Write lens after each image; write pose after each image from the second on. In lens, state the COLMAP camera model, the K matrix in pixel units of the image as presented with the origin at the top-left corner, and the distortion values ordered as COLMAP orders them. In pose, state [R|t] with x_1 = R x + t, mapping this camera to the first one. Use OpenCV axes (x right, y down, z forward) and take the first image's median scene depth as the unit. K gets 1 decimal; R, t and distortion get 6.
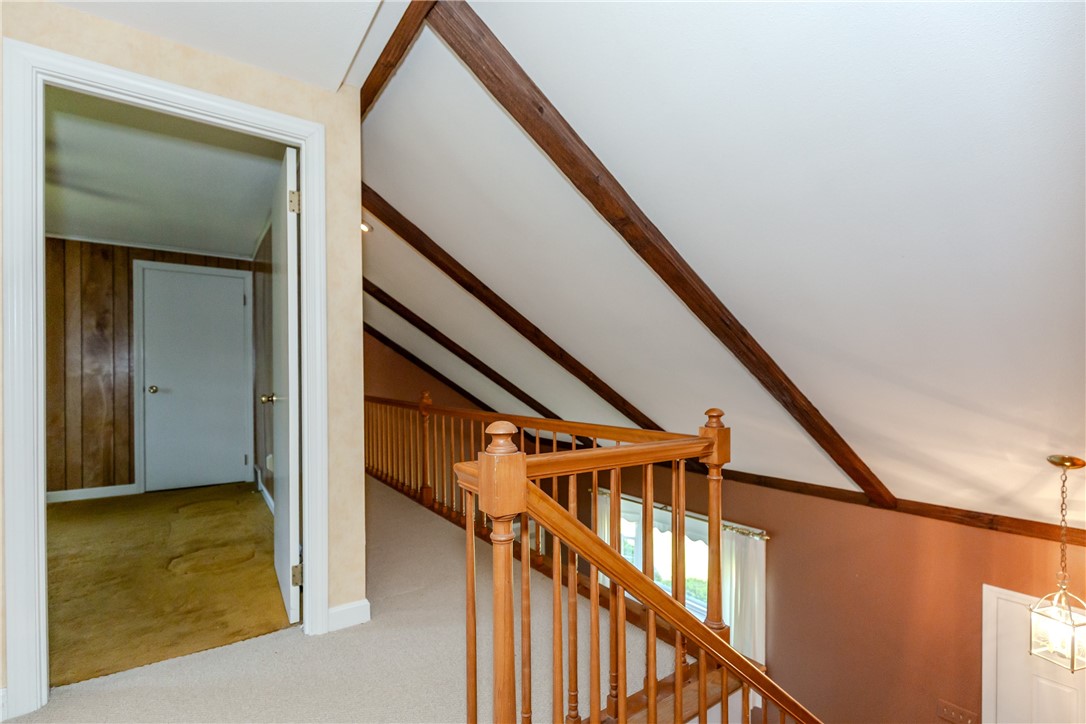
lens RADIAL K [[485.7, 0, 541.7], [0, 485.7, 366.4], [0, 0, 1]] dist [0.008530, -0.001093]
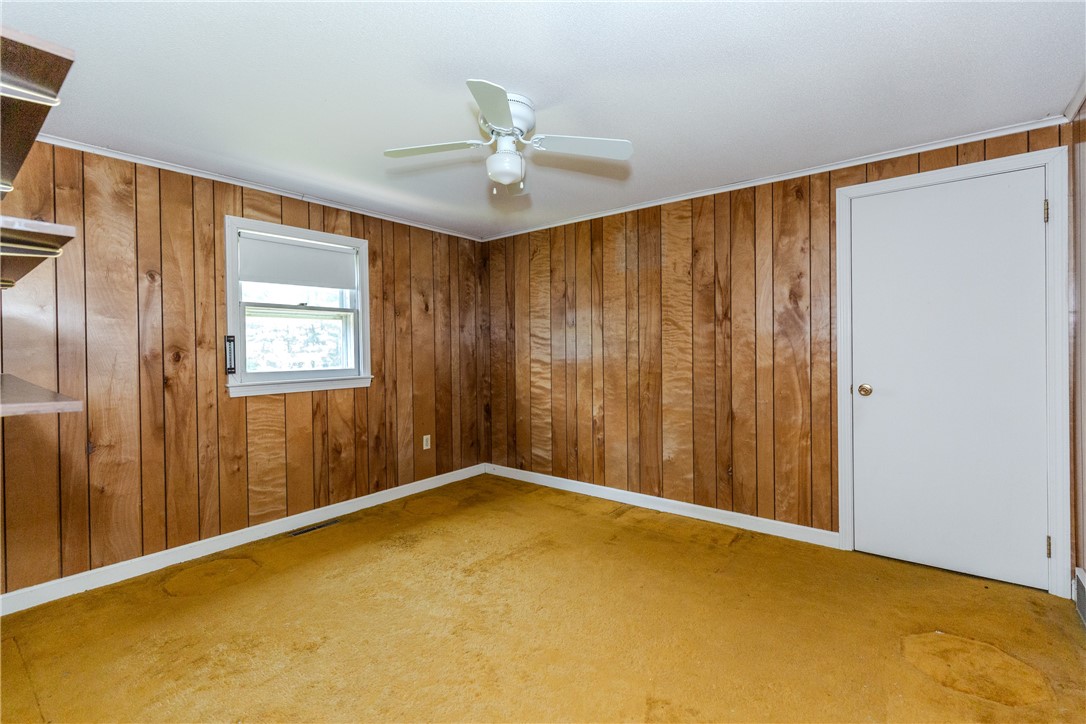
lens RADIAL K [[485.7, 0, 548.4], [0, 485.7, 352.3], [0, 0, 1]] dist [0.008530, -0.001093]
pose [[0.348966, -0.001837, -0.937133, -0.364313], [0.001978, 0.999997, -0.001224, -0.001126], [0.937133, -0.001427, 0.348969, 0.417671]]
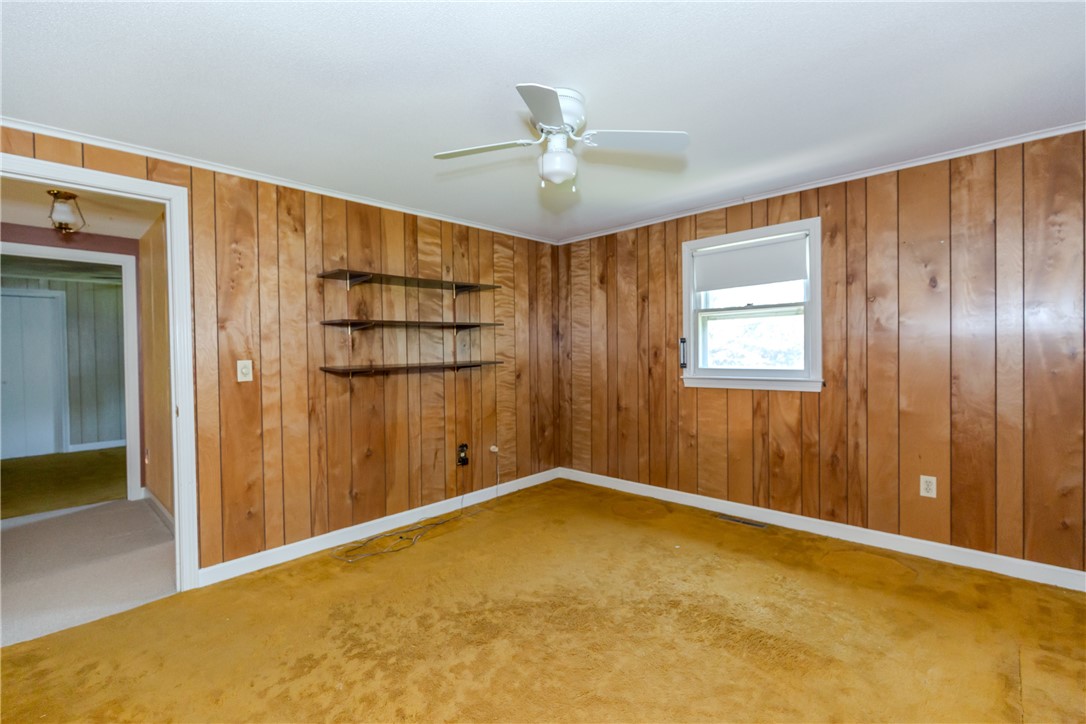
lens RADIAL K [[485.7, 0, 546.5], [0, 485.7, 366.7], [0, 0, 1]] dist [0.008530, -0.001093]
pose [[-0.967102, 0.009721, -0.254203, -0.610202], [0.001556, 0.999477, 0.032302, -0.002930], [0.254384, 0.030844, -0.966611, 0.847826]]
